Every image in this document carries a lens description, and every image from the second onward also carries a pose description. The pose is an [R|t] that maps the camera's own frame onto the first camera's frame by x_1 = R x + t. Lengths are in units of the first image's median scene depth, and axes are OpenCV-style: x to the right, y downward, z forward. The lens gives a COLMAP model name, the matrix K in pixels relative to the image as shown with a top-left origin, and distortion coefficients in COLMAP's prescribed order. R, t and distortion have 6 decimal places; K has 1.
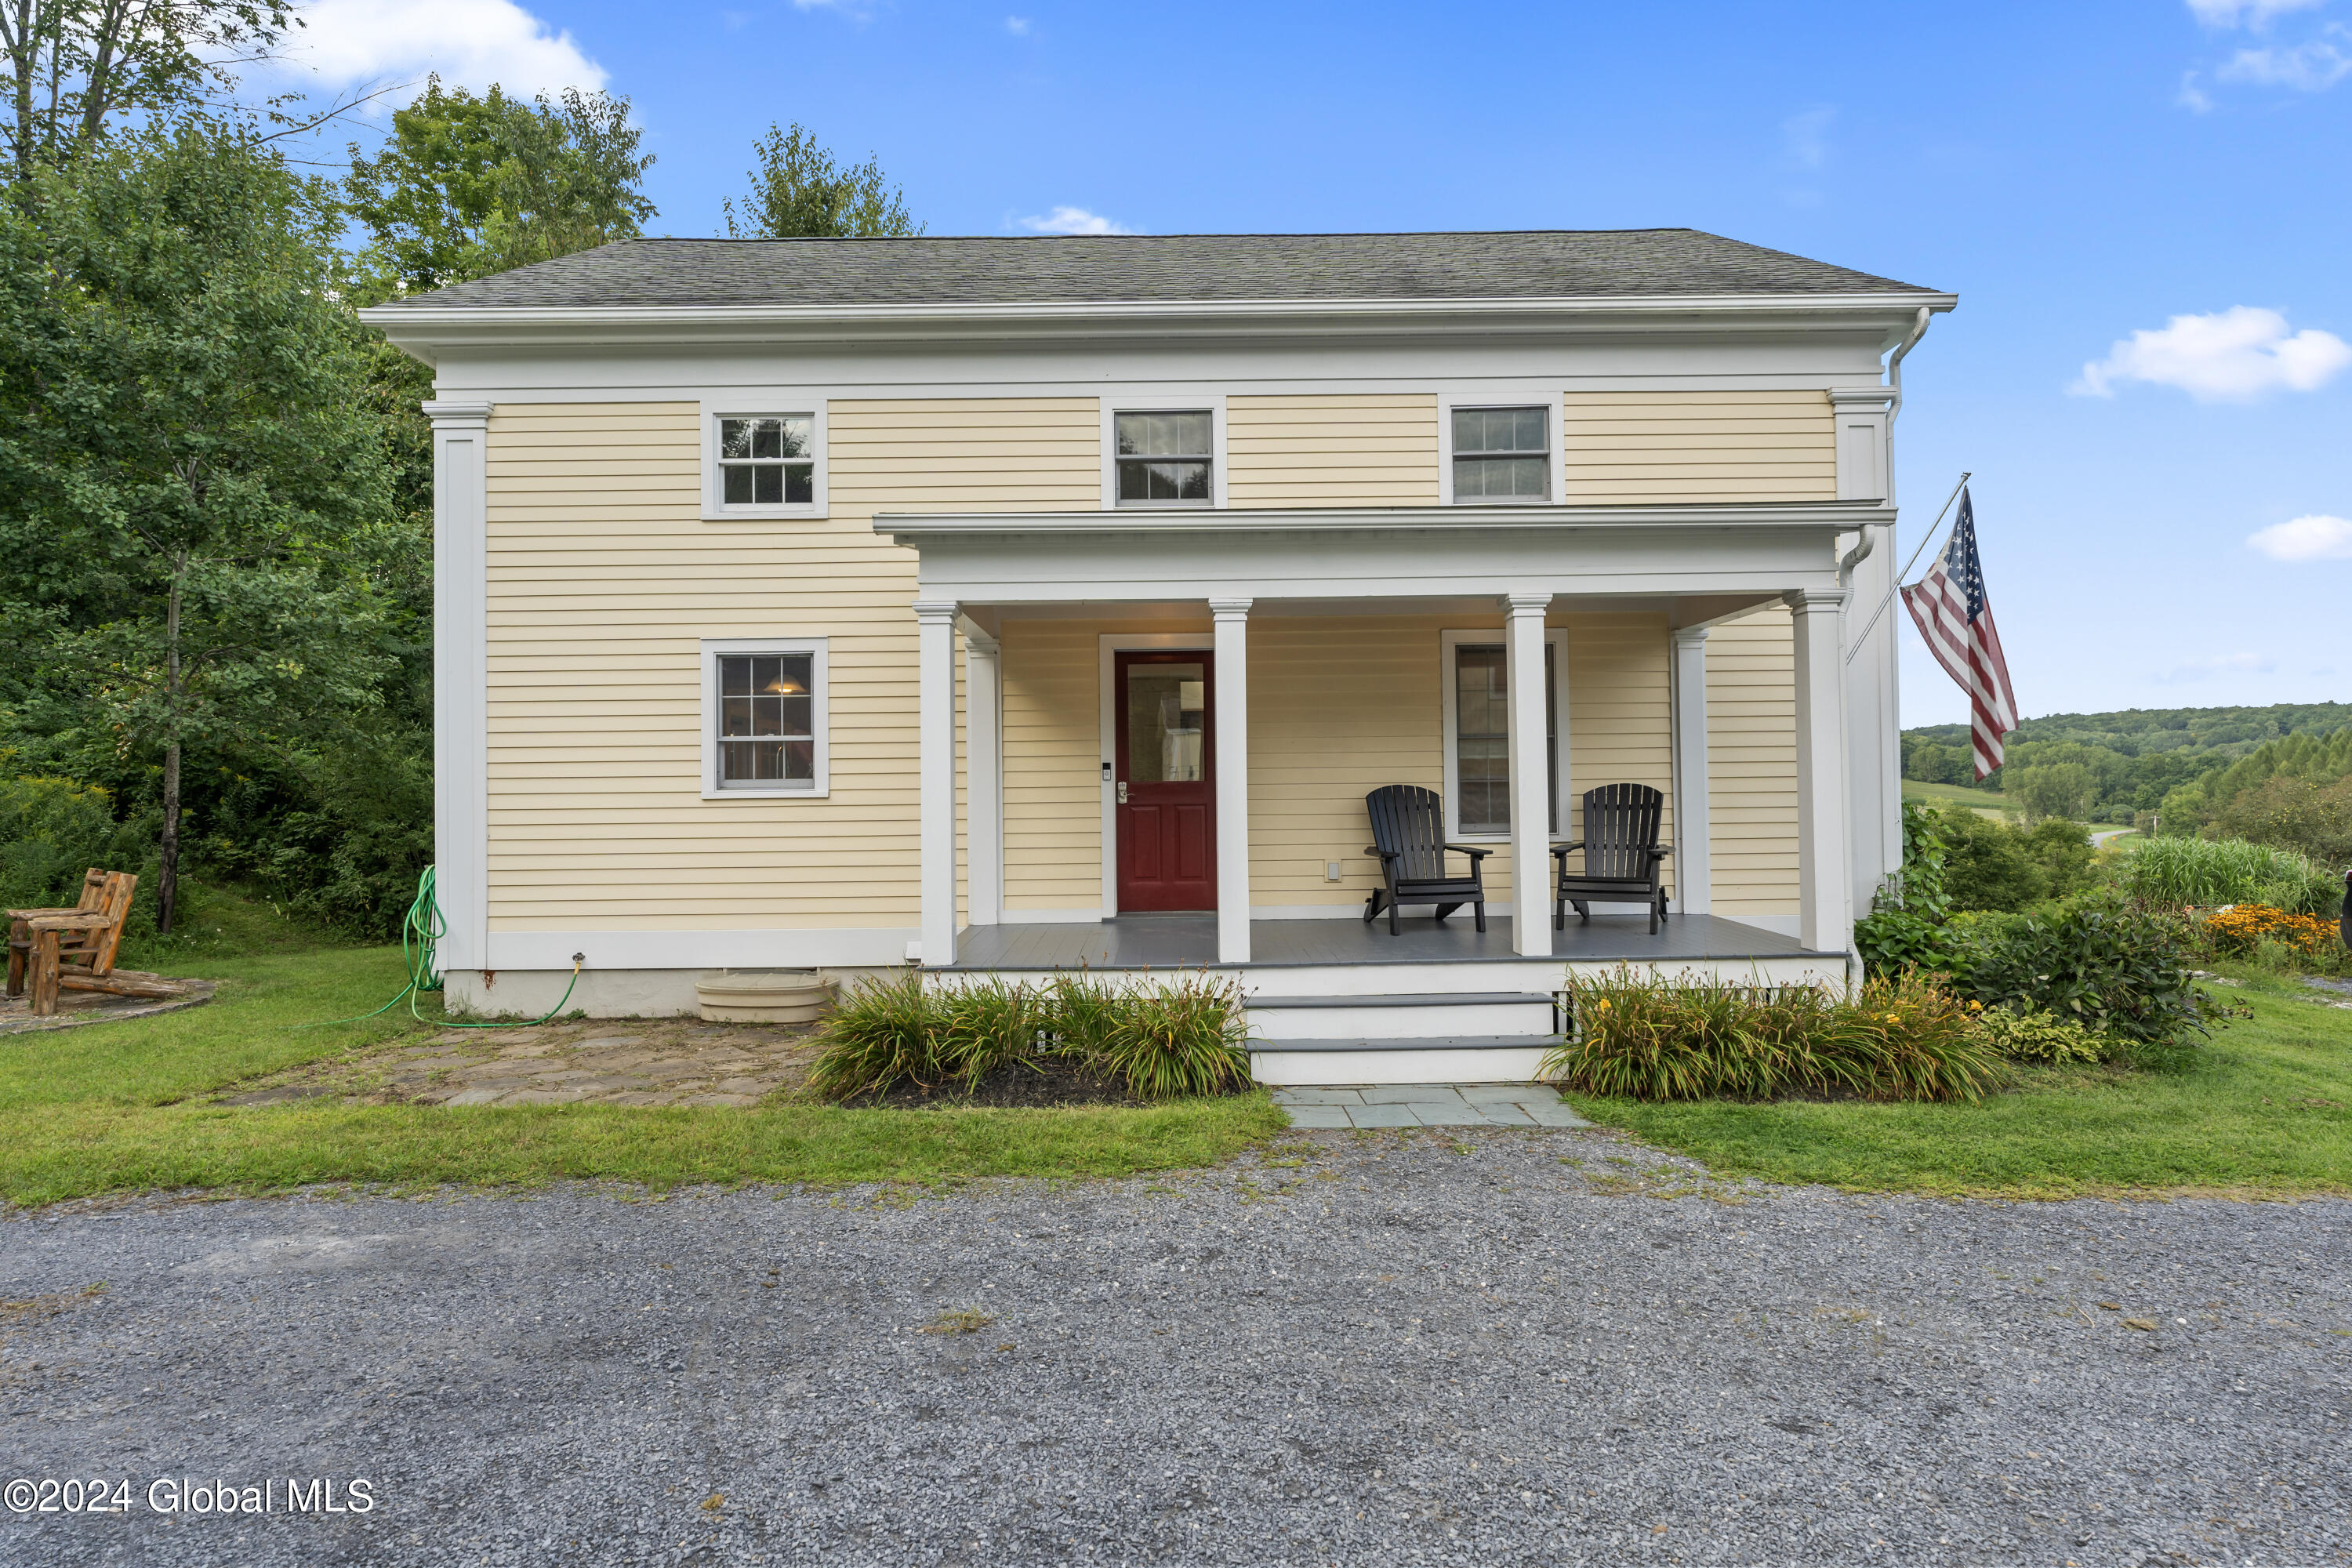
lens RADIAL K [[1251.6, 0, 1176.0], [0, 1251.6, 784.0], [0, 0, 1]] dist [0.001608, 0.000673]
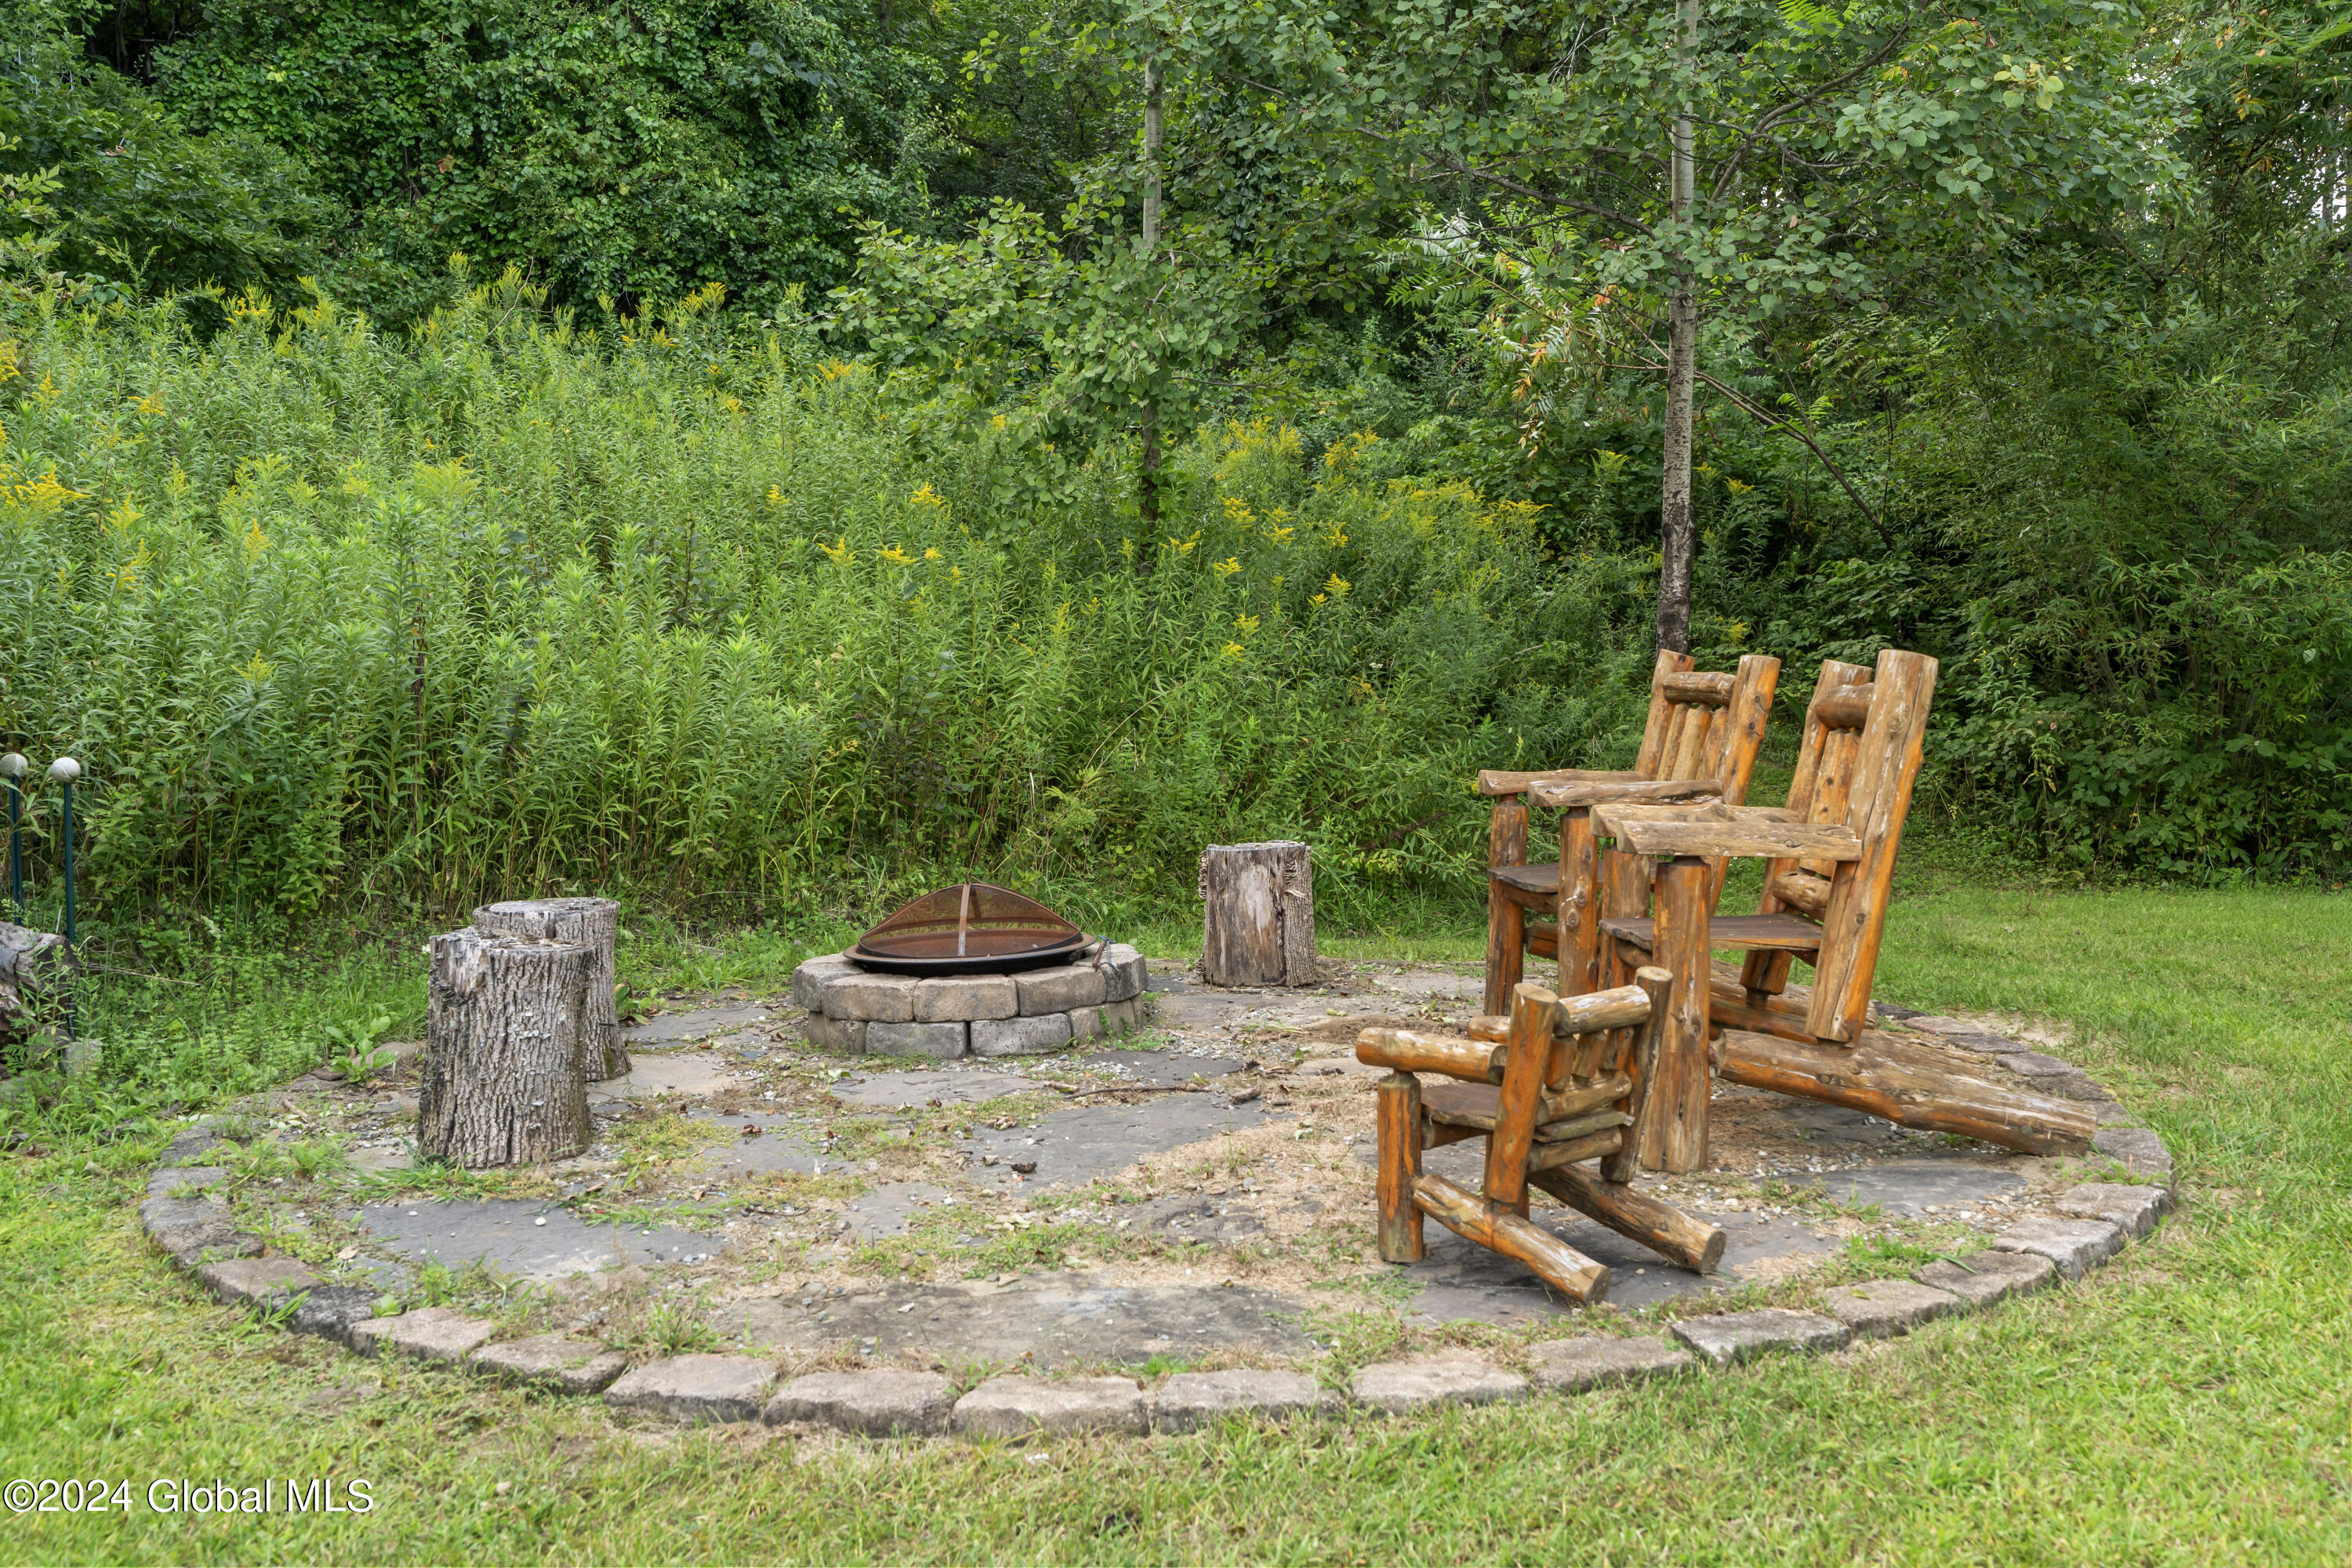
lens RADIAL K [[2170.4, 0, 1176.0], [0, 2170.4, 784.0], [0, 0, 1]] dist [0.000155, -0.000196]
pose [[0.697890, 0.038775, -0.715155, -0.439679], [0.030860, 0.995978, 0.084116, 0.040186], [0.715540, -0.080773, 0.693886, 0.412599]]
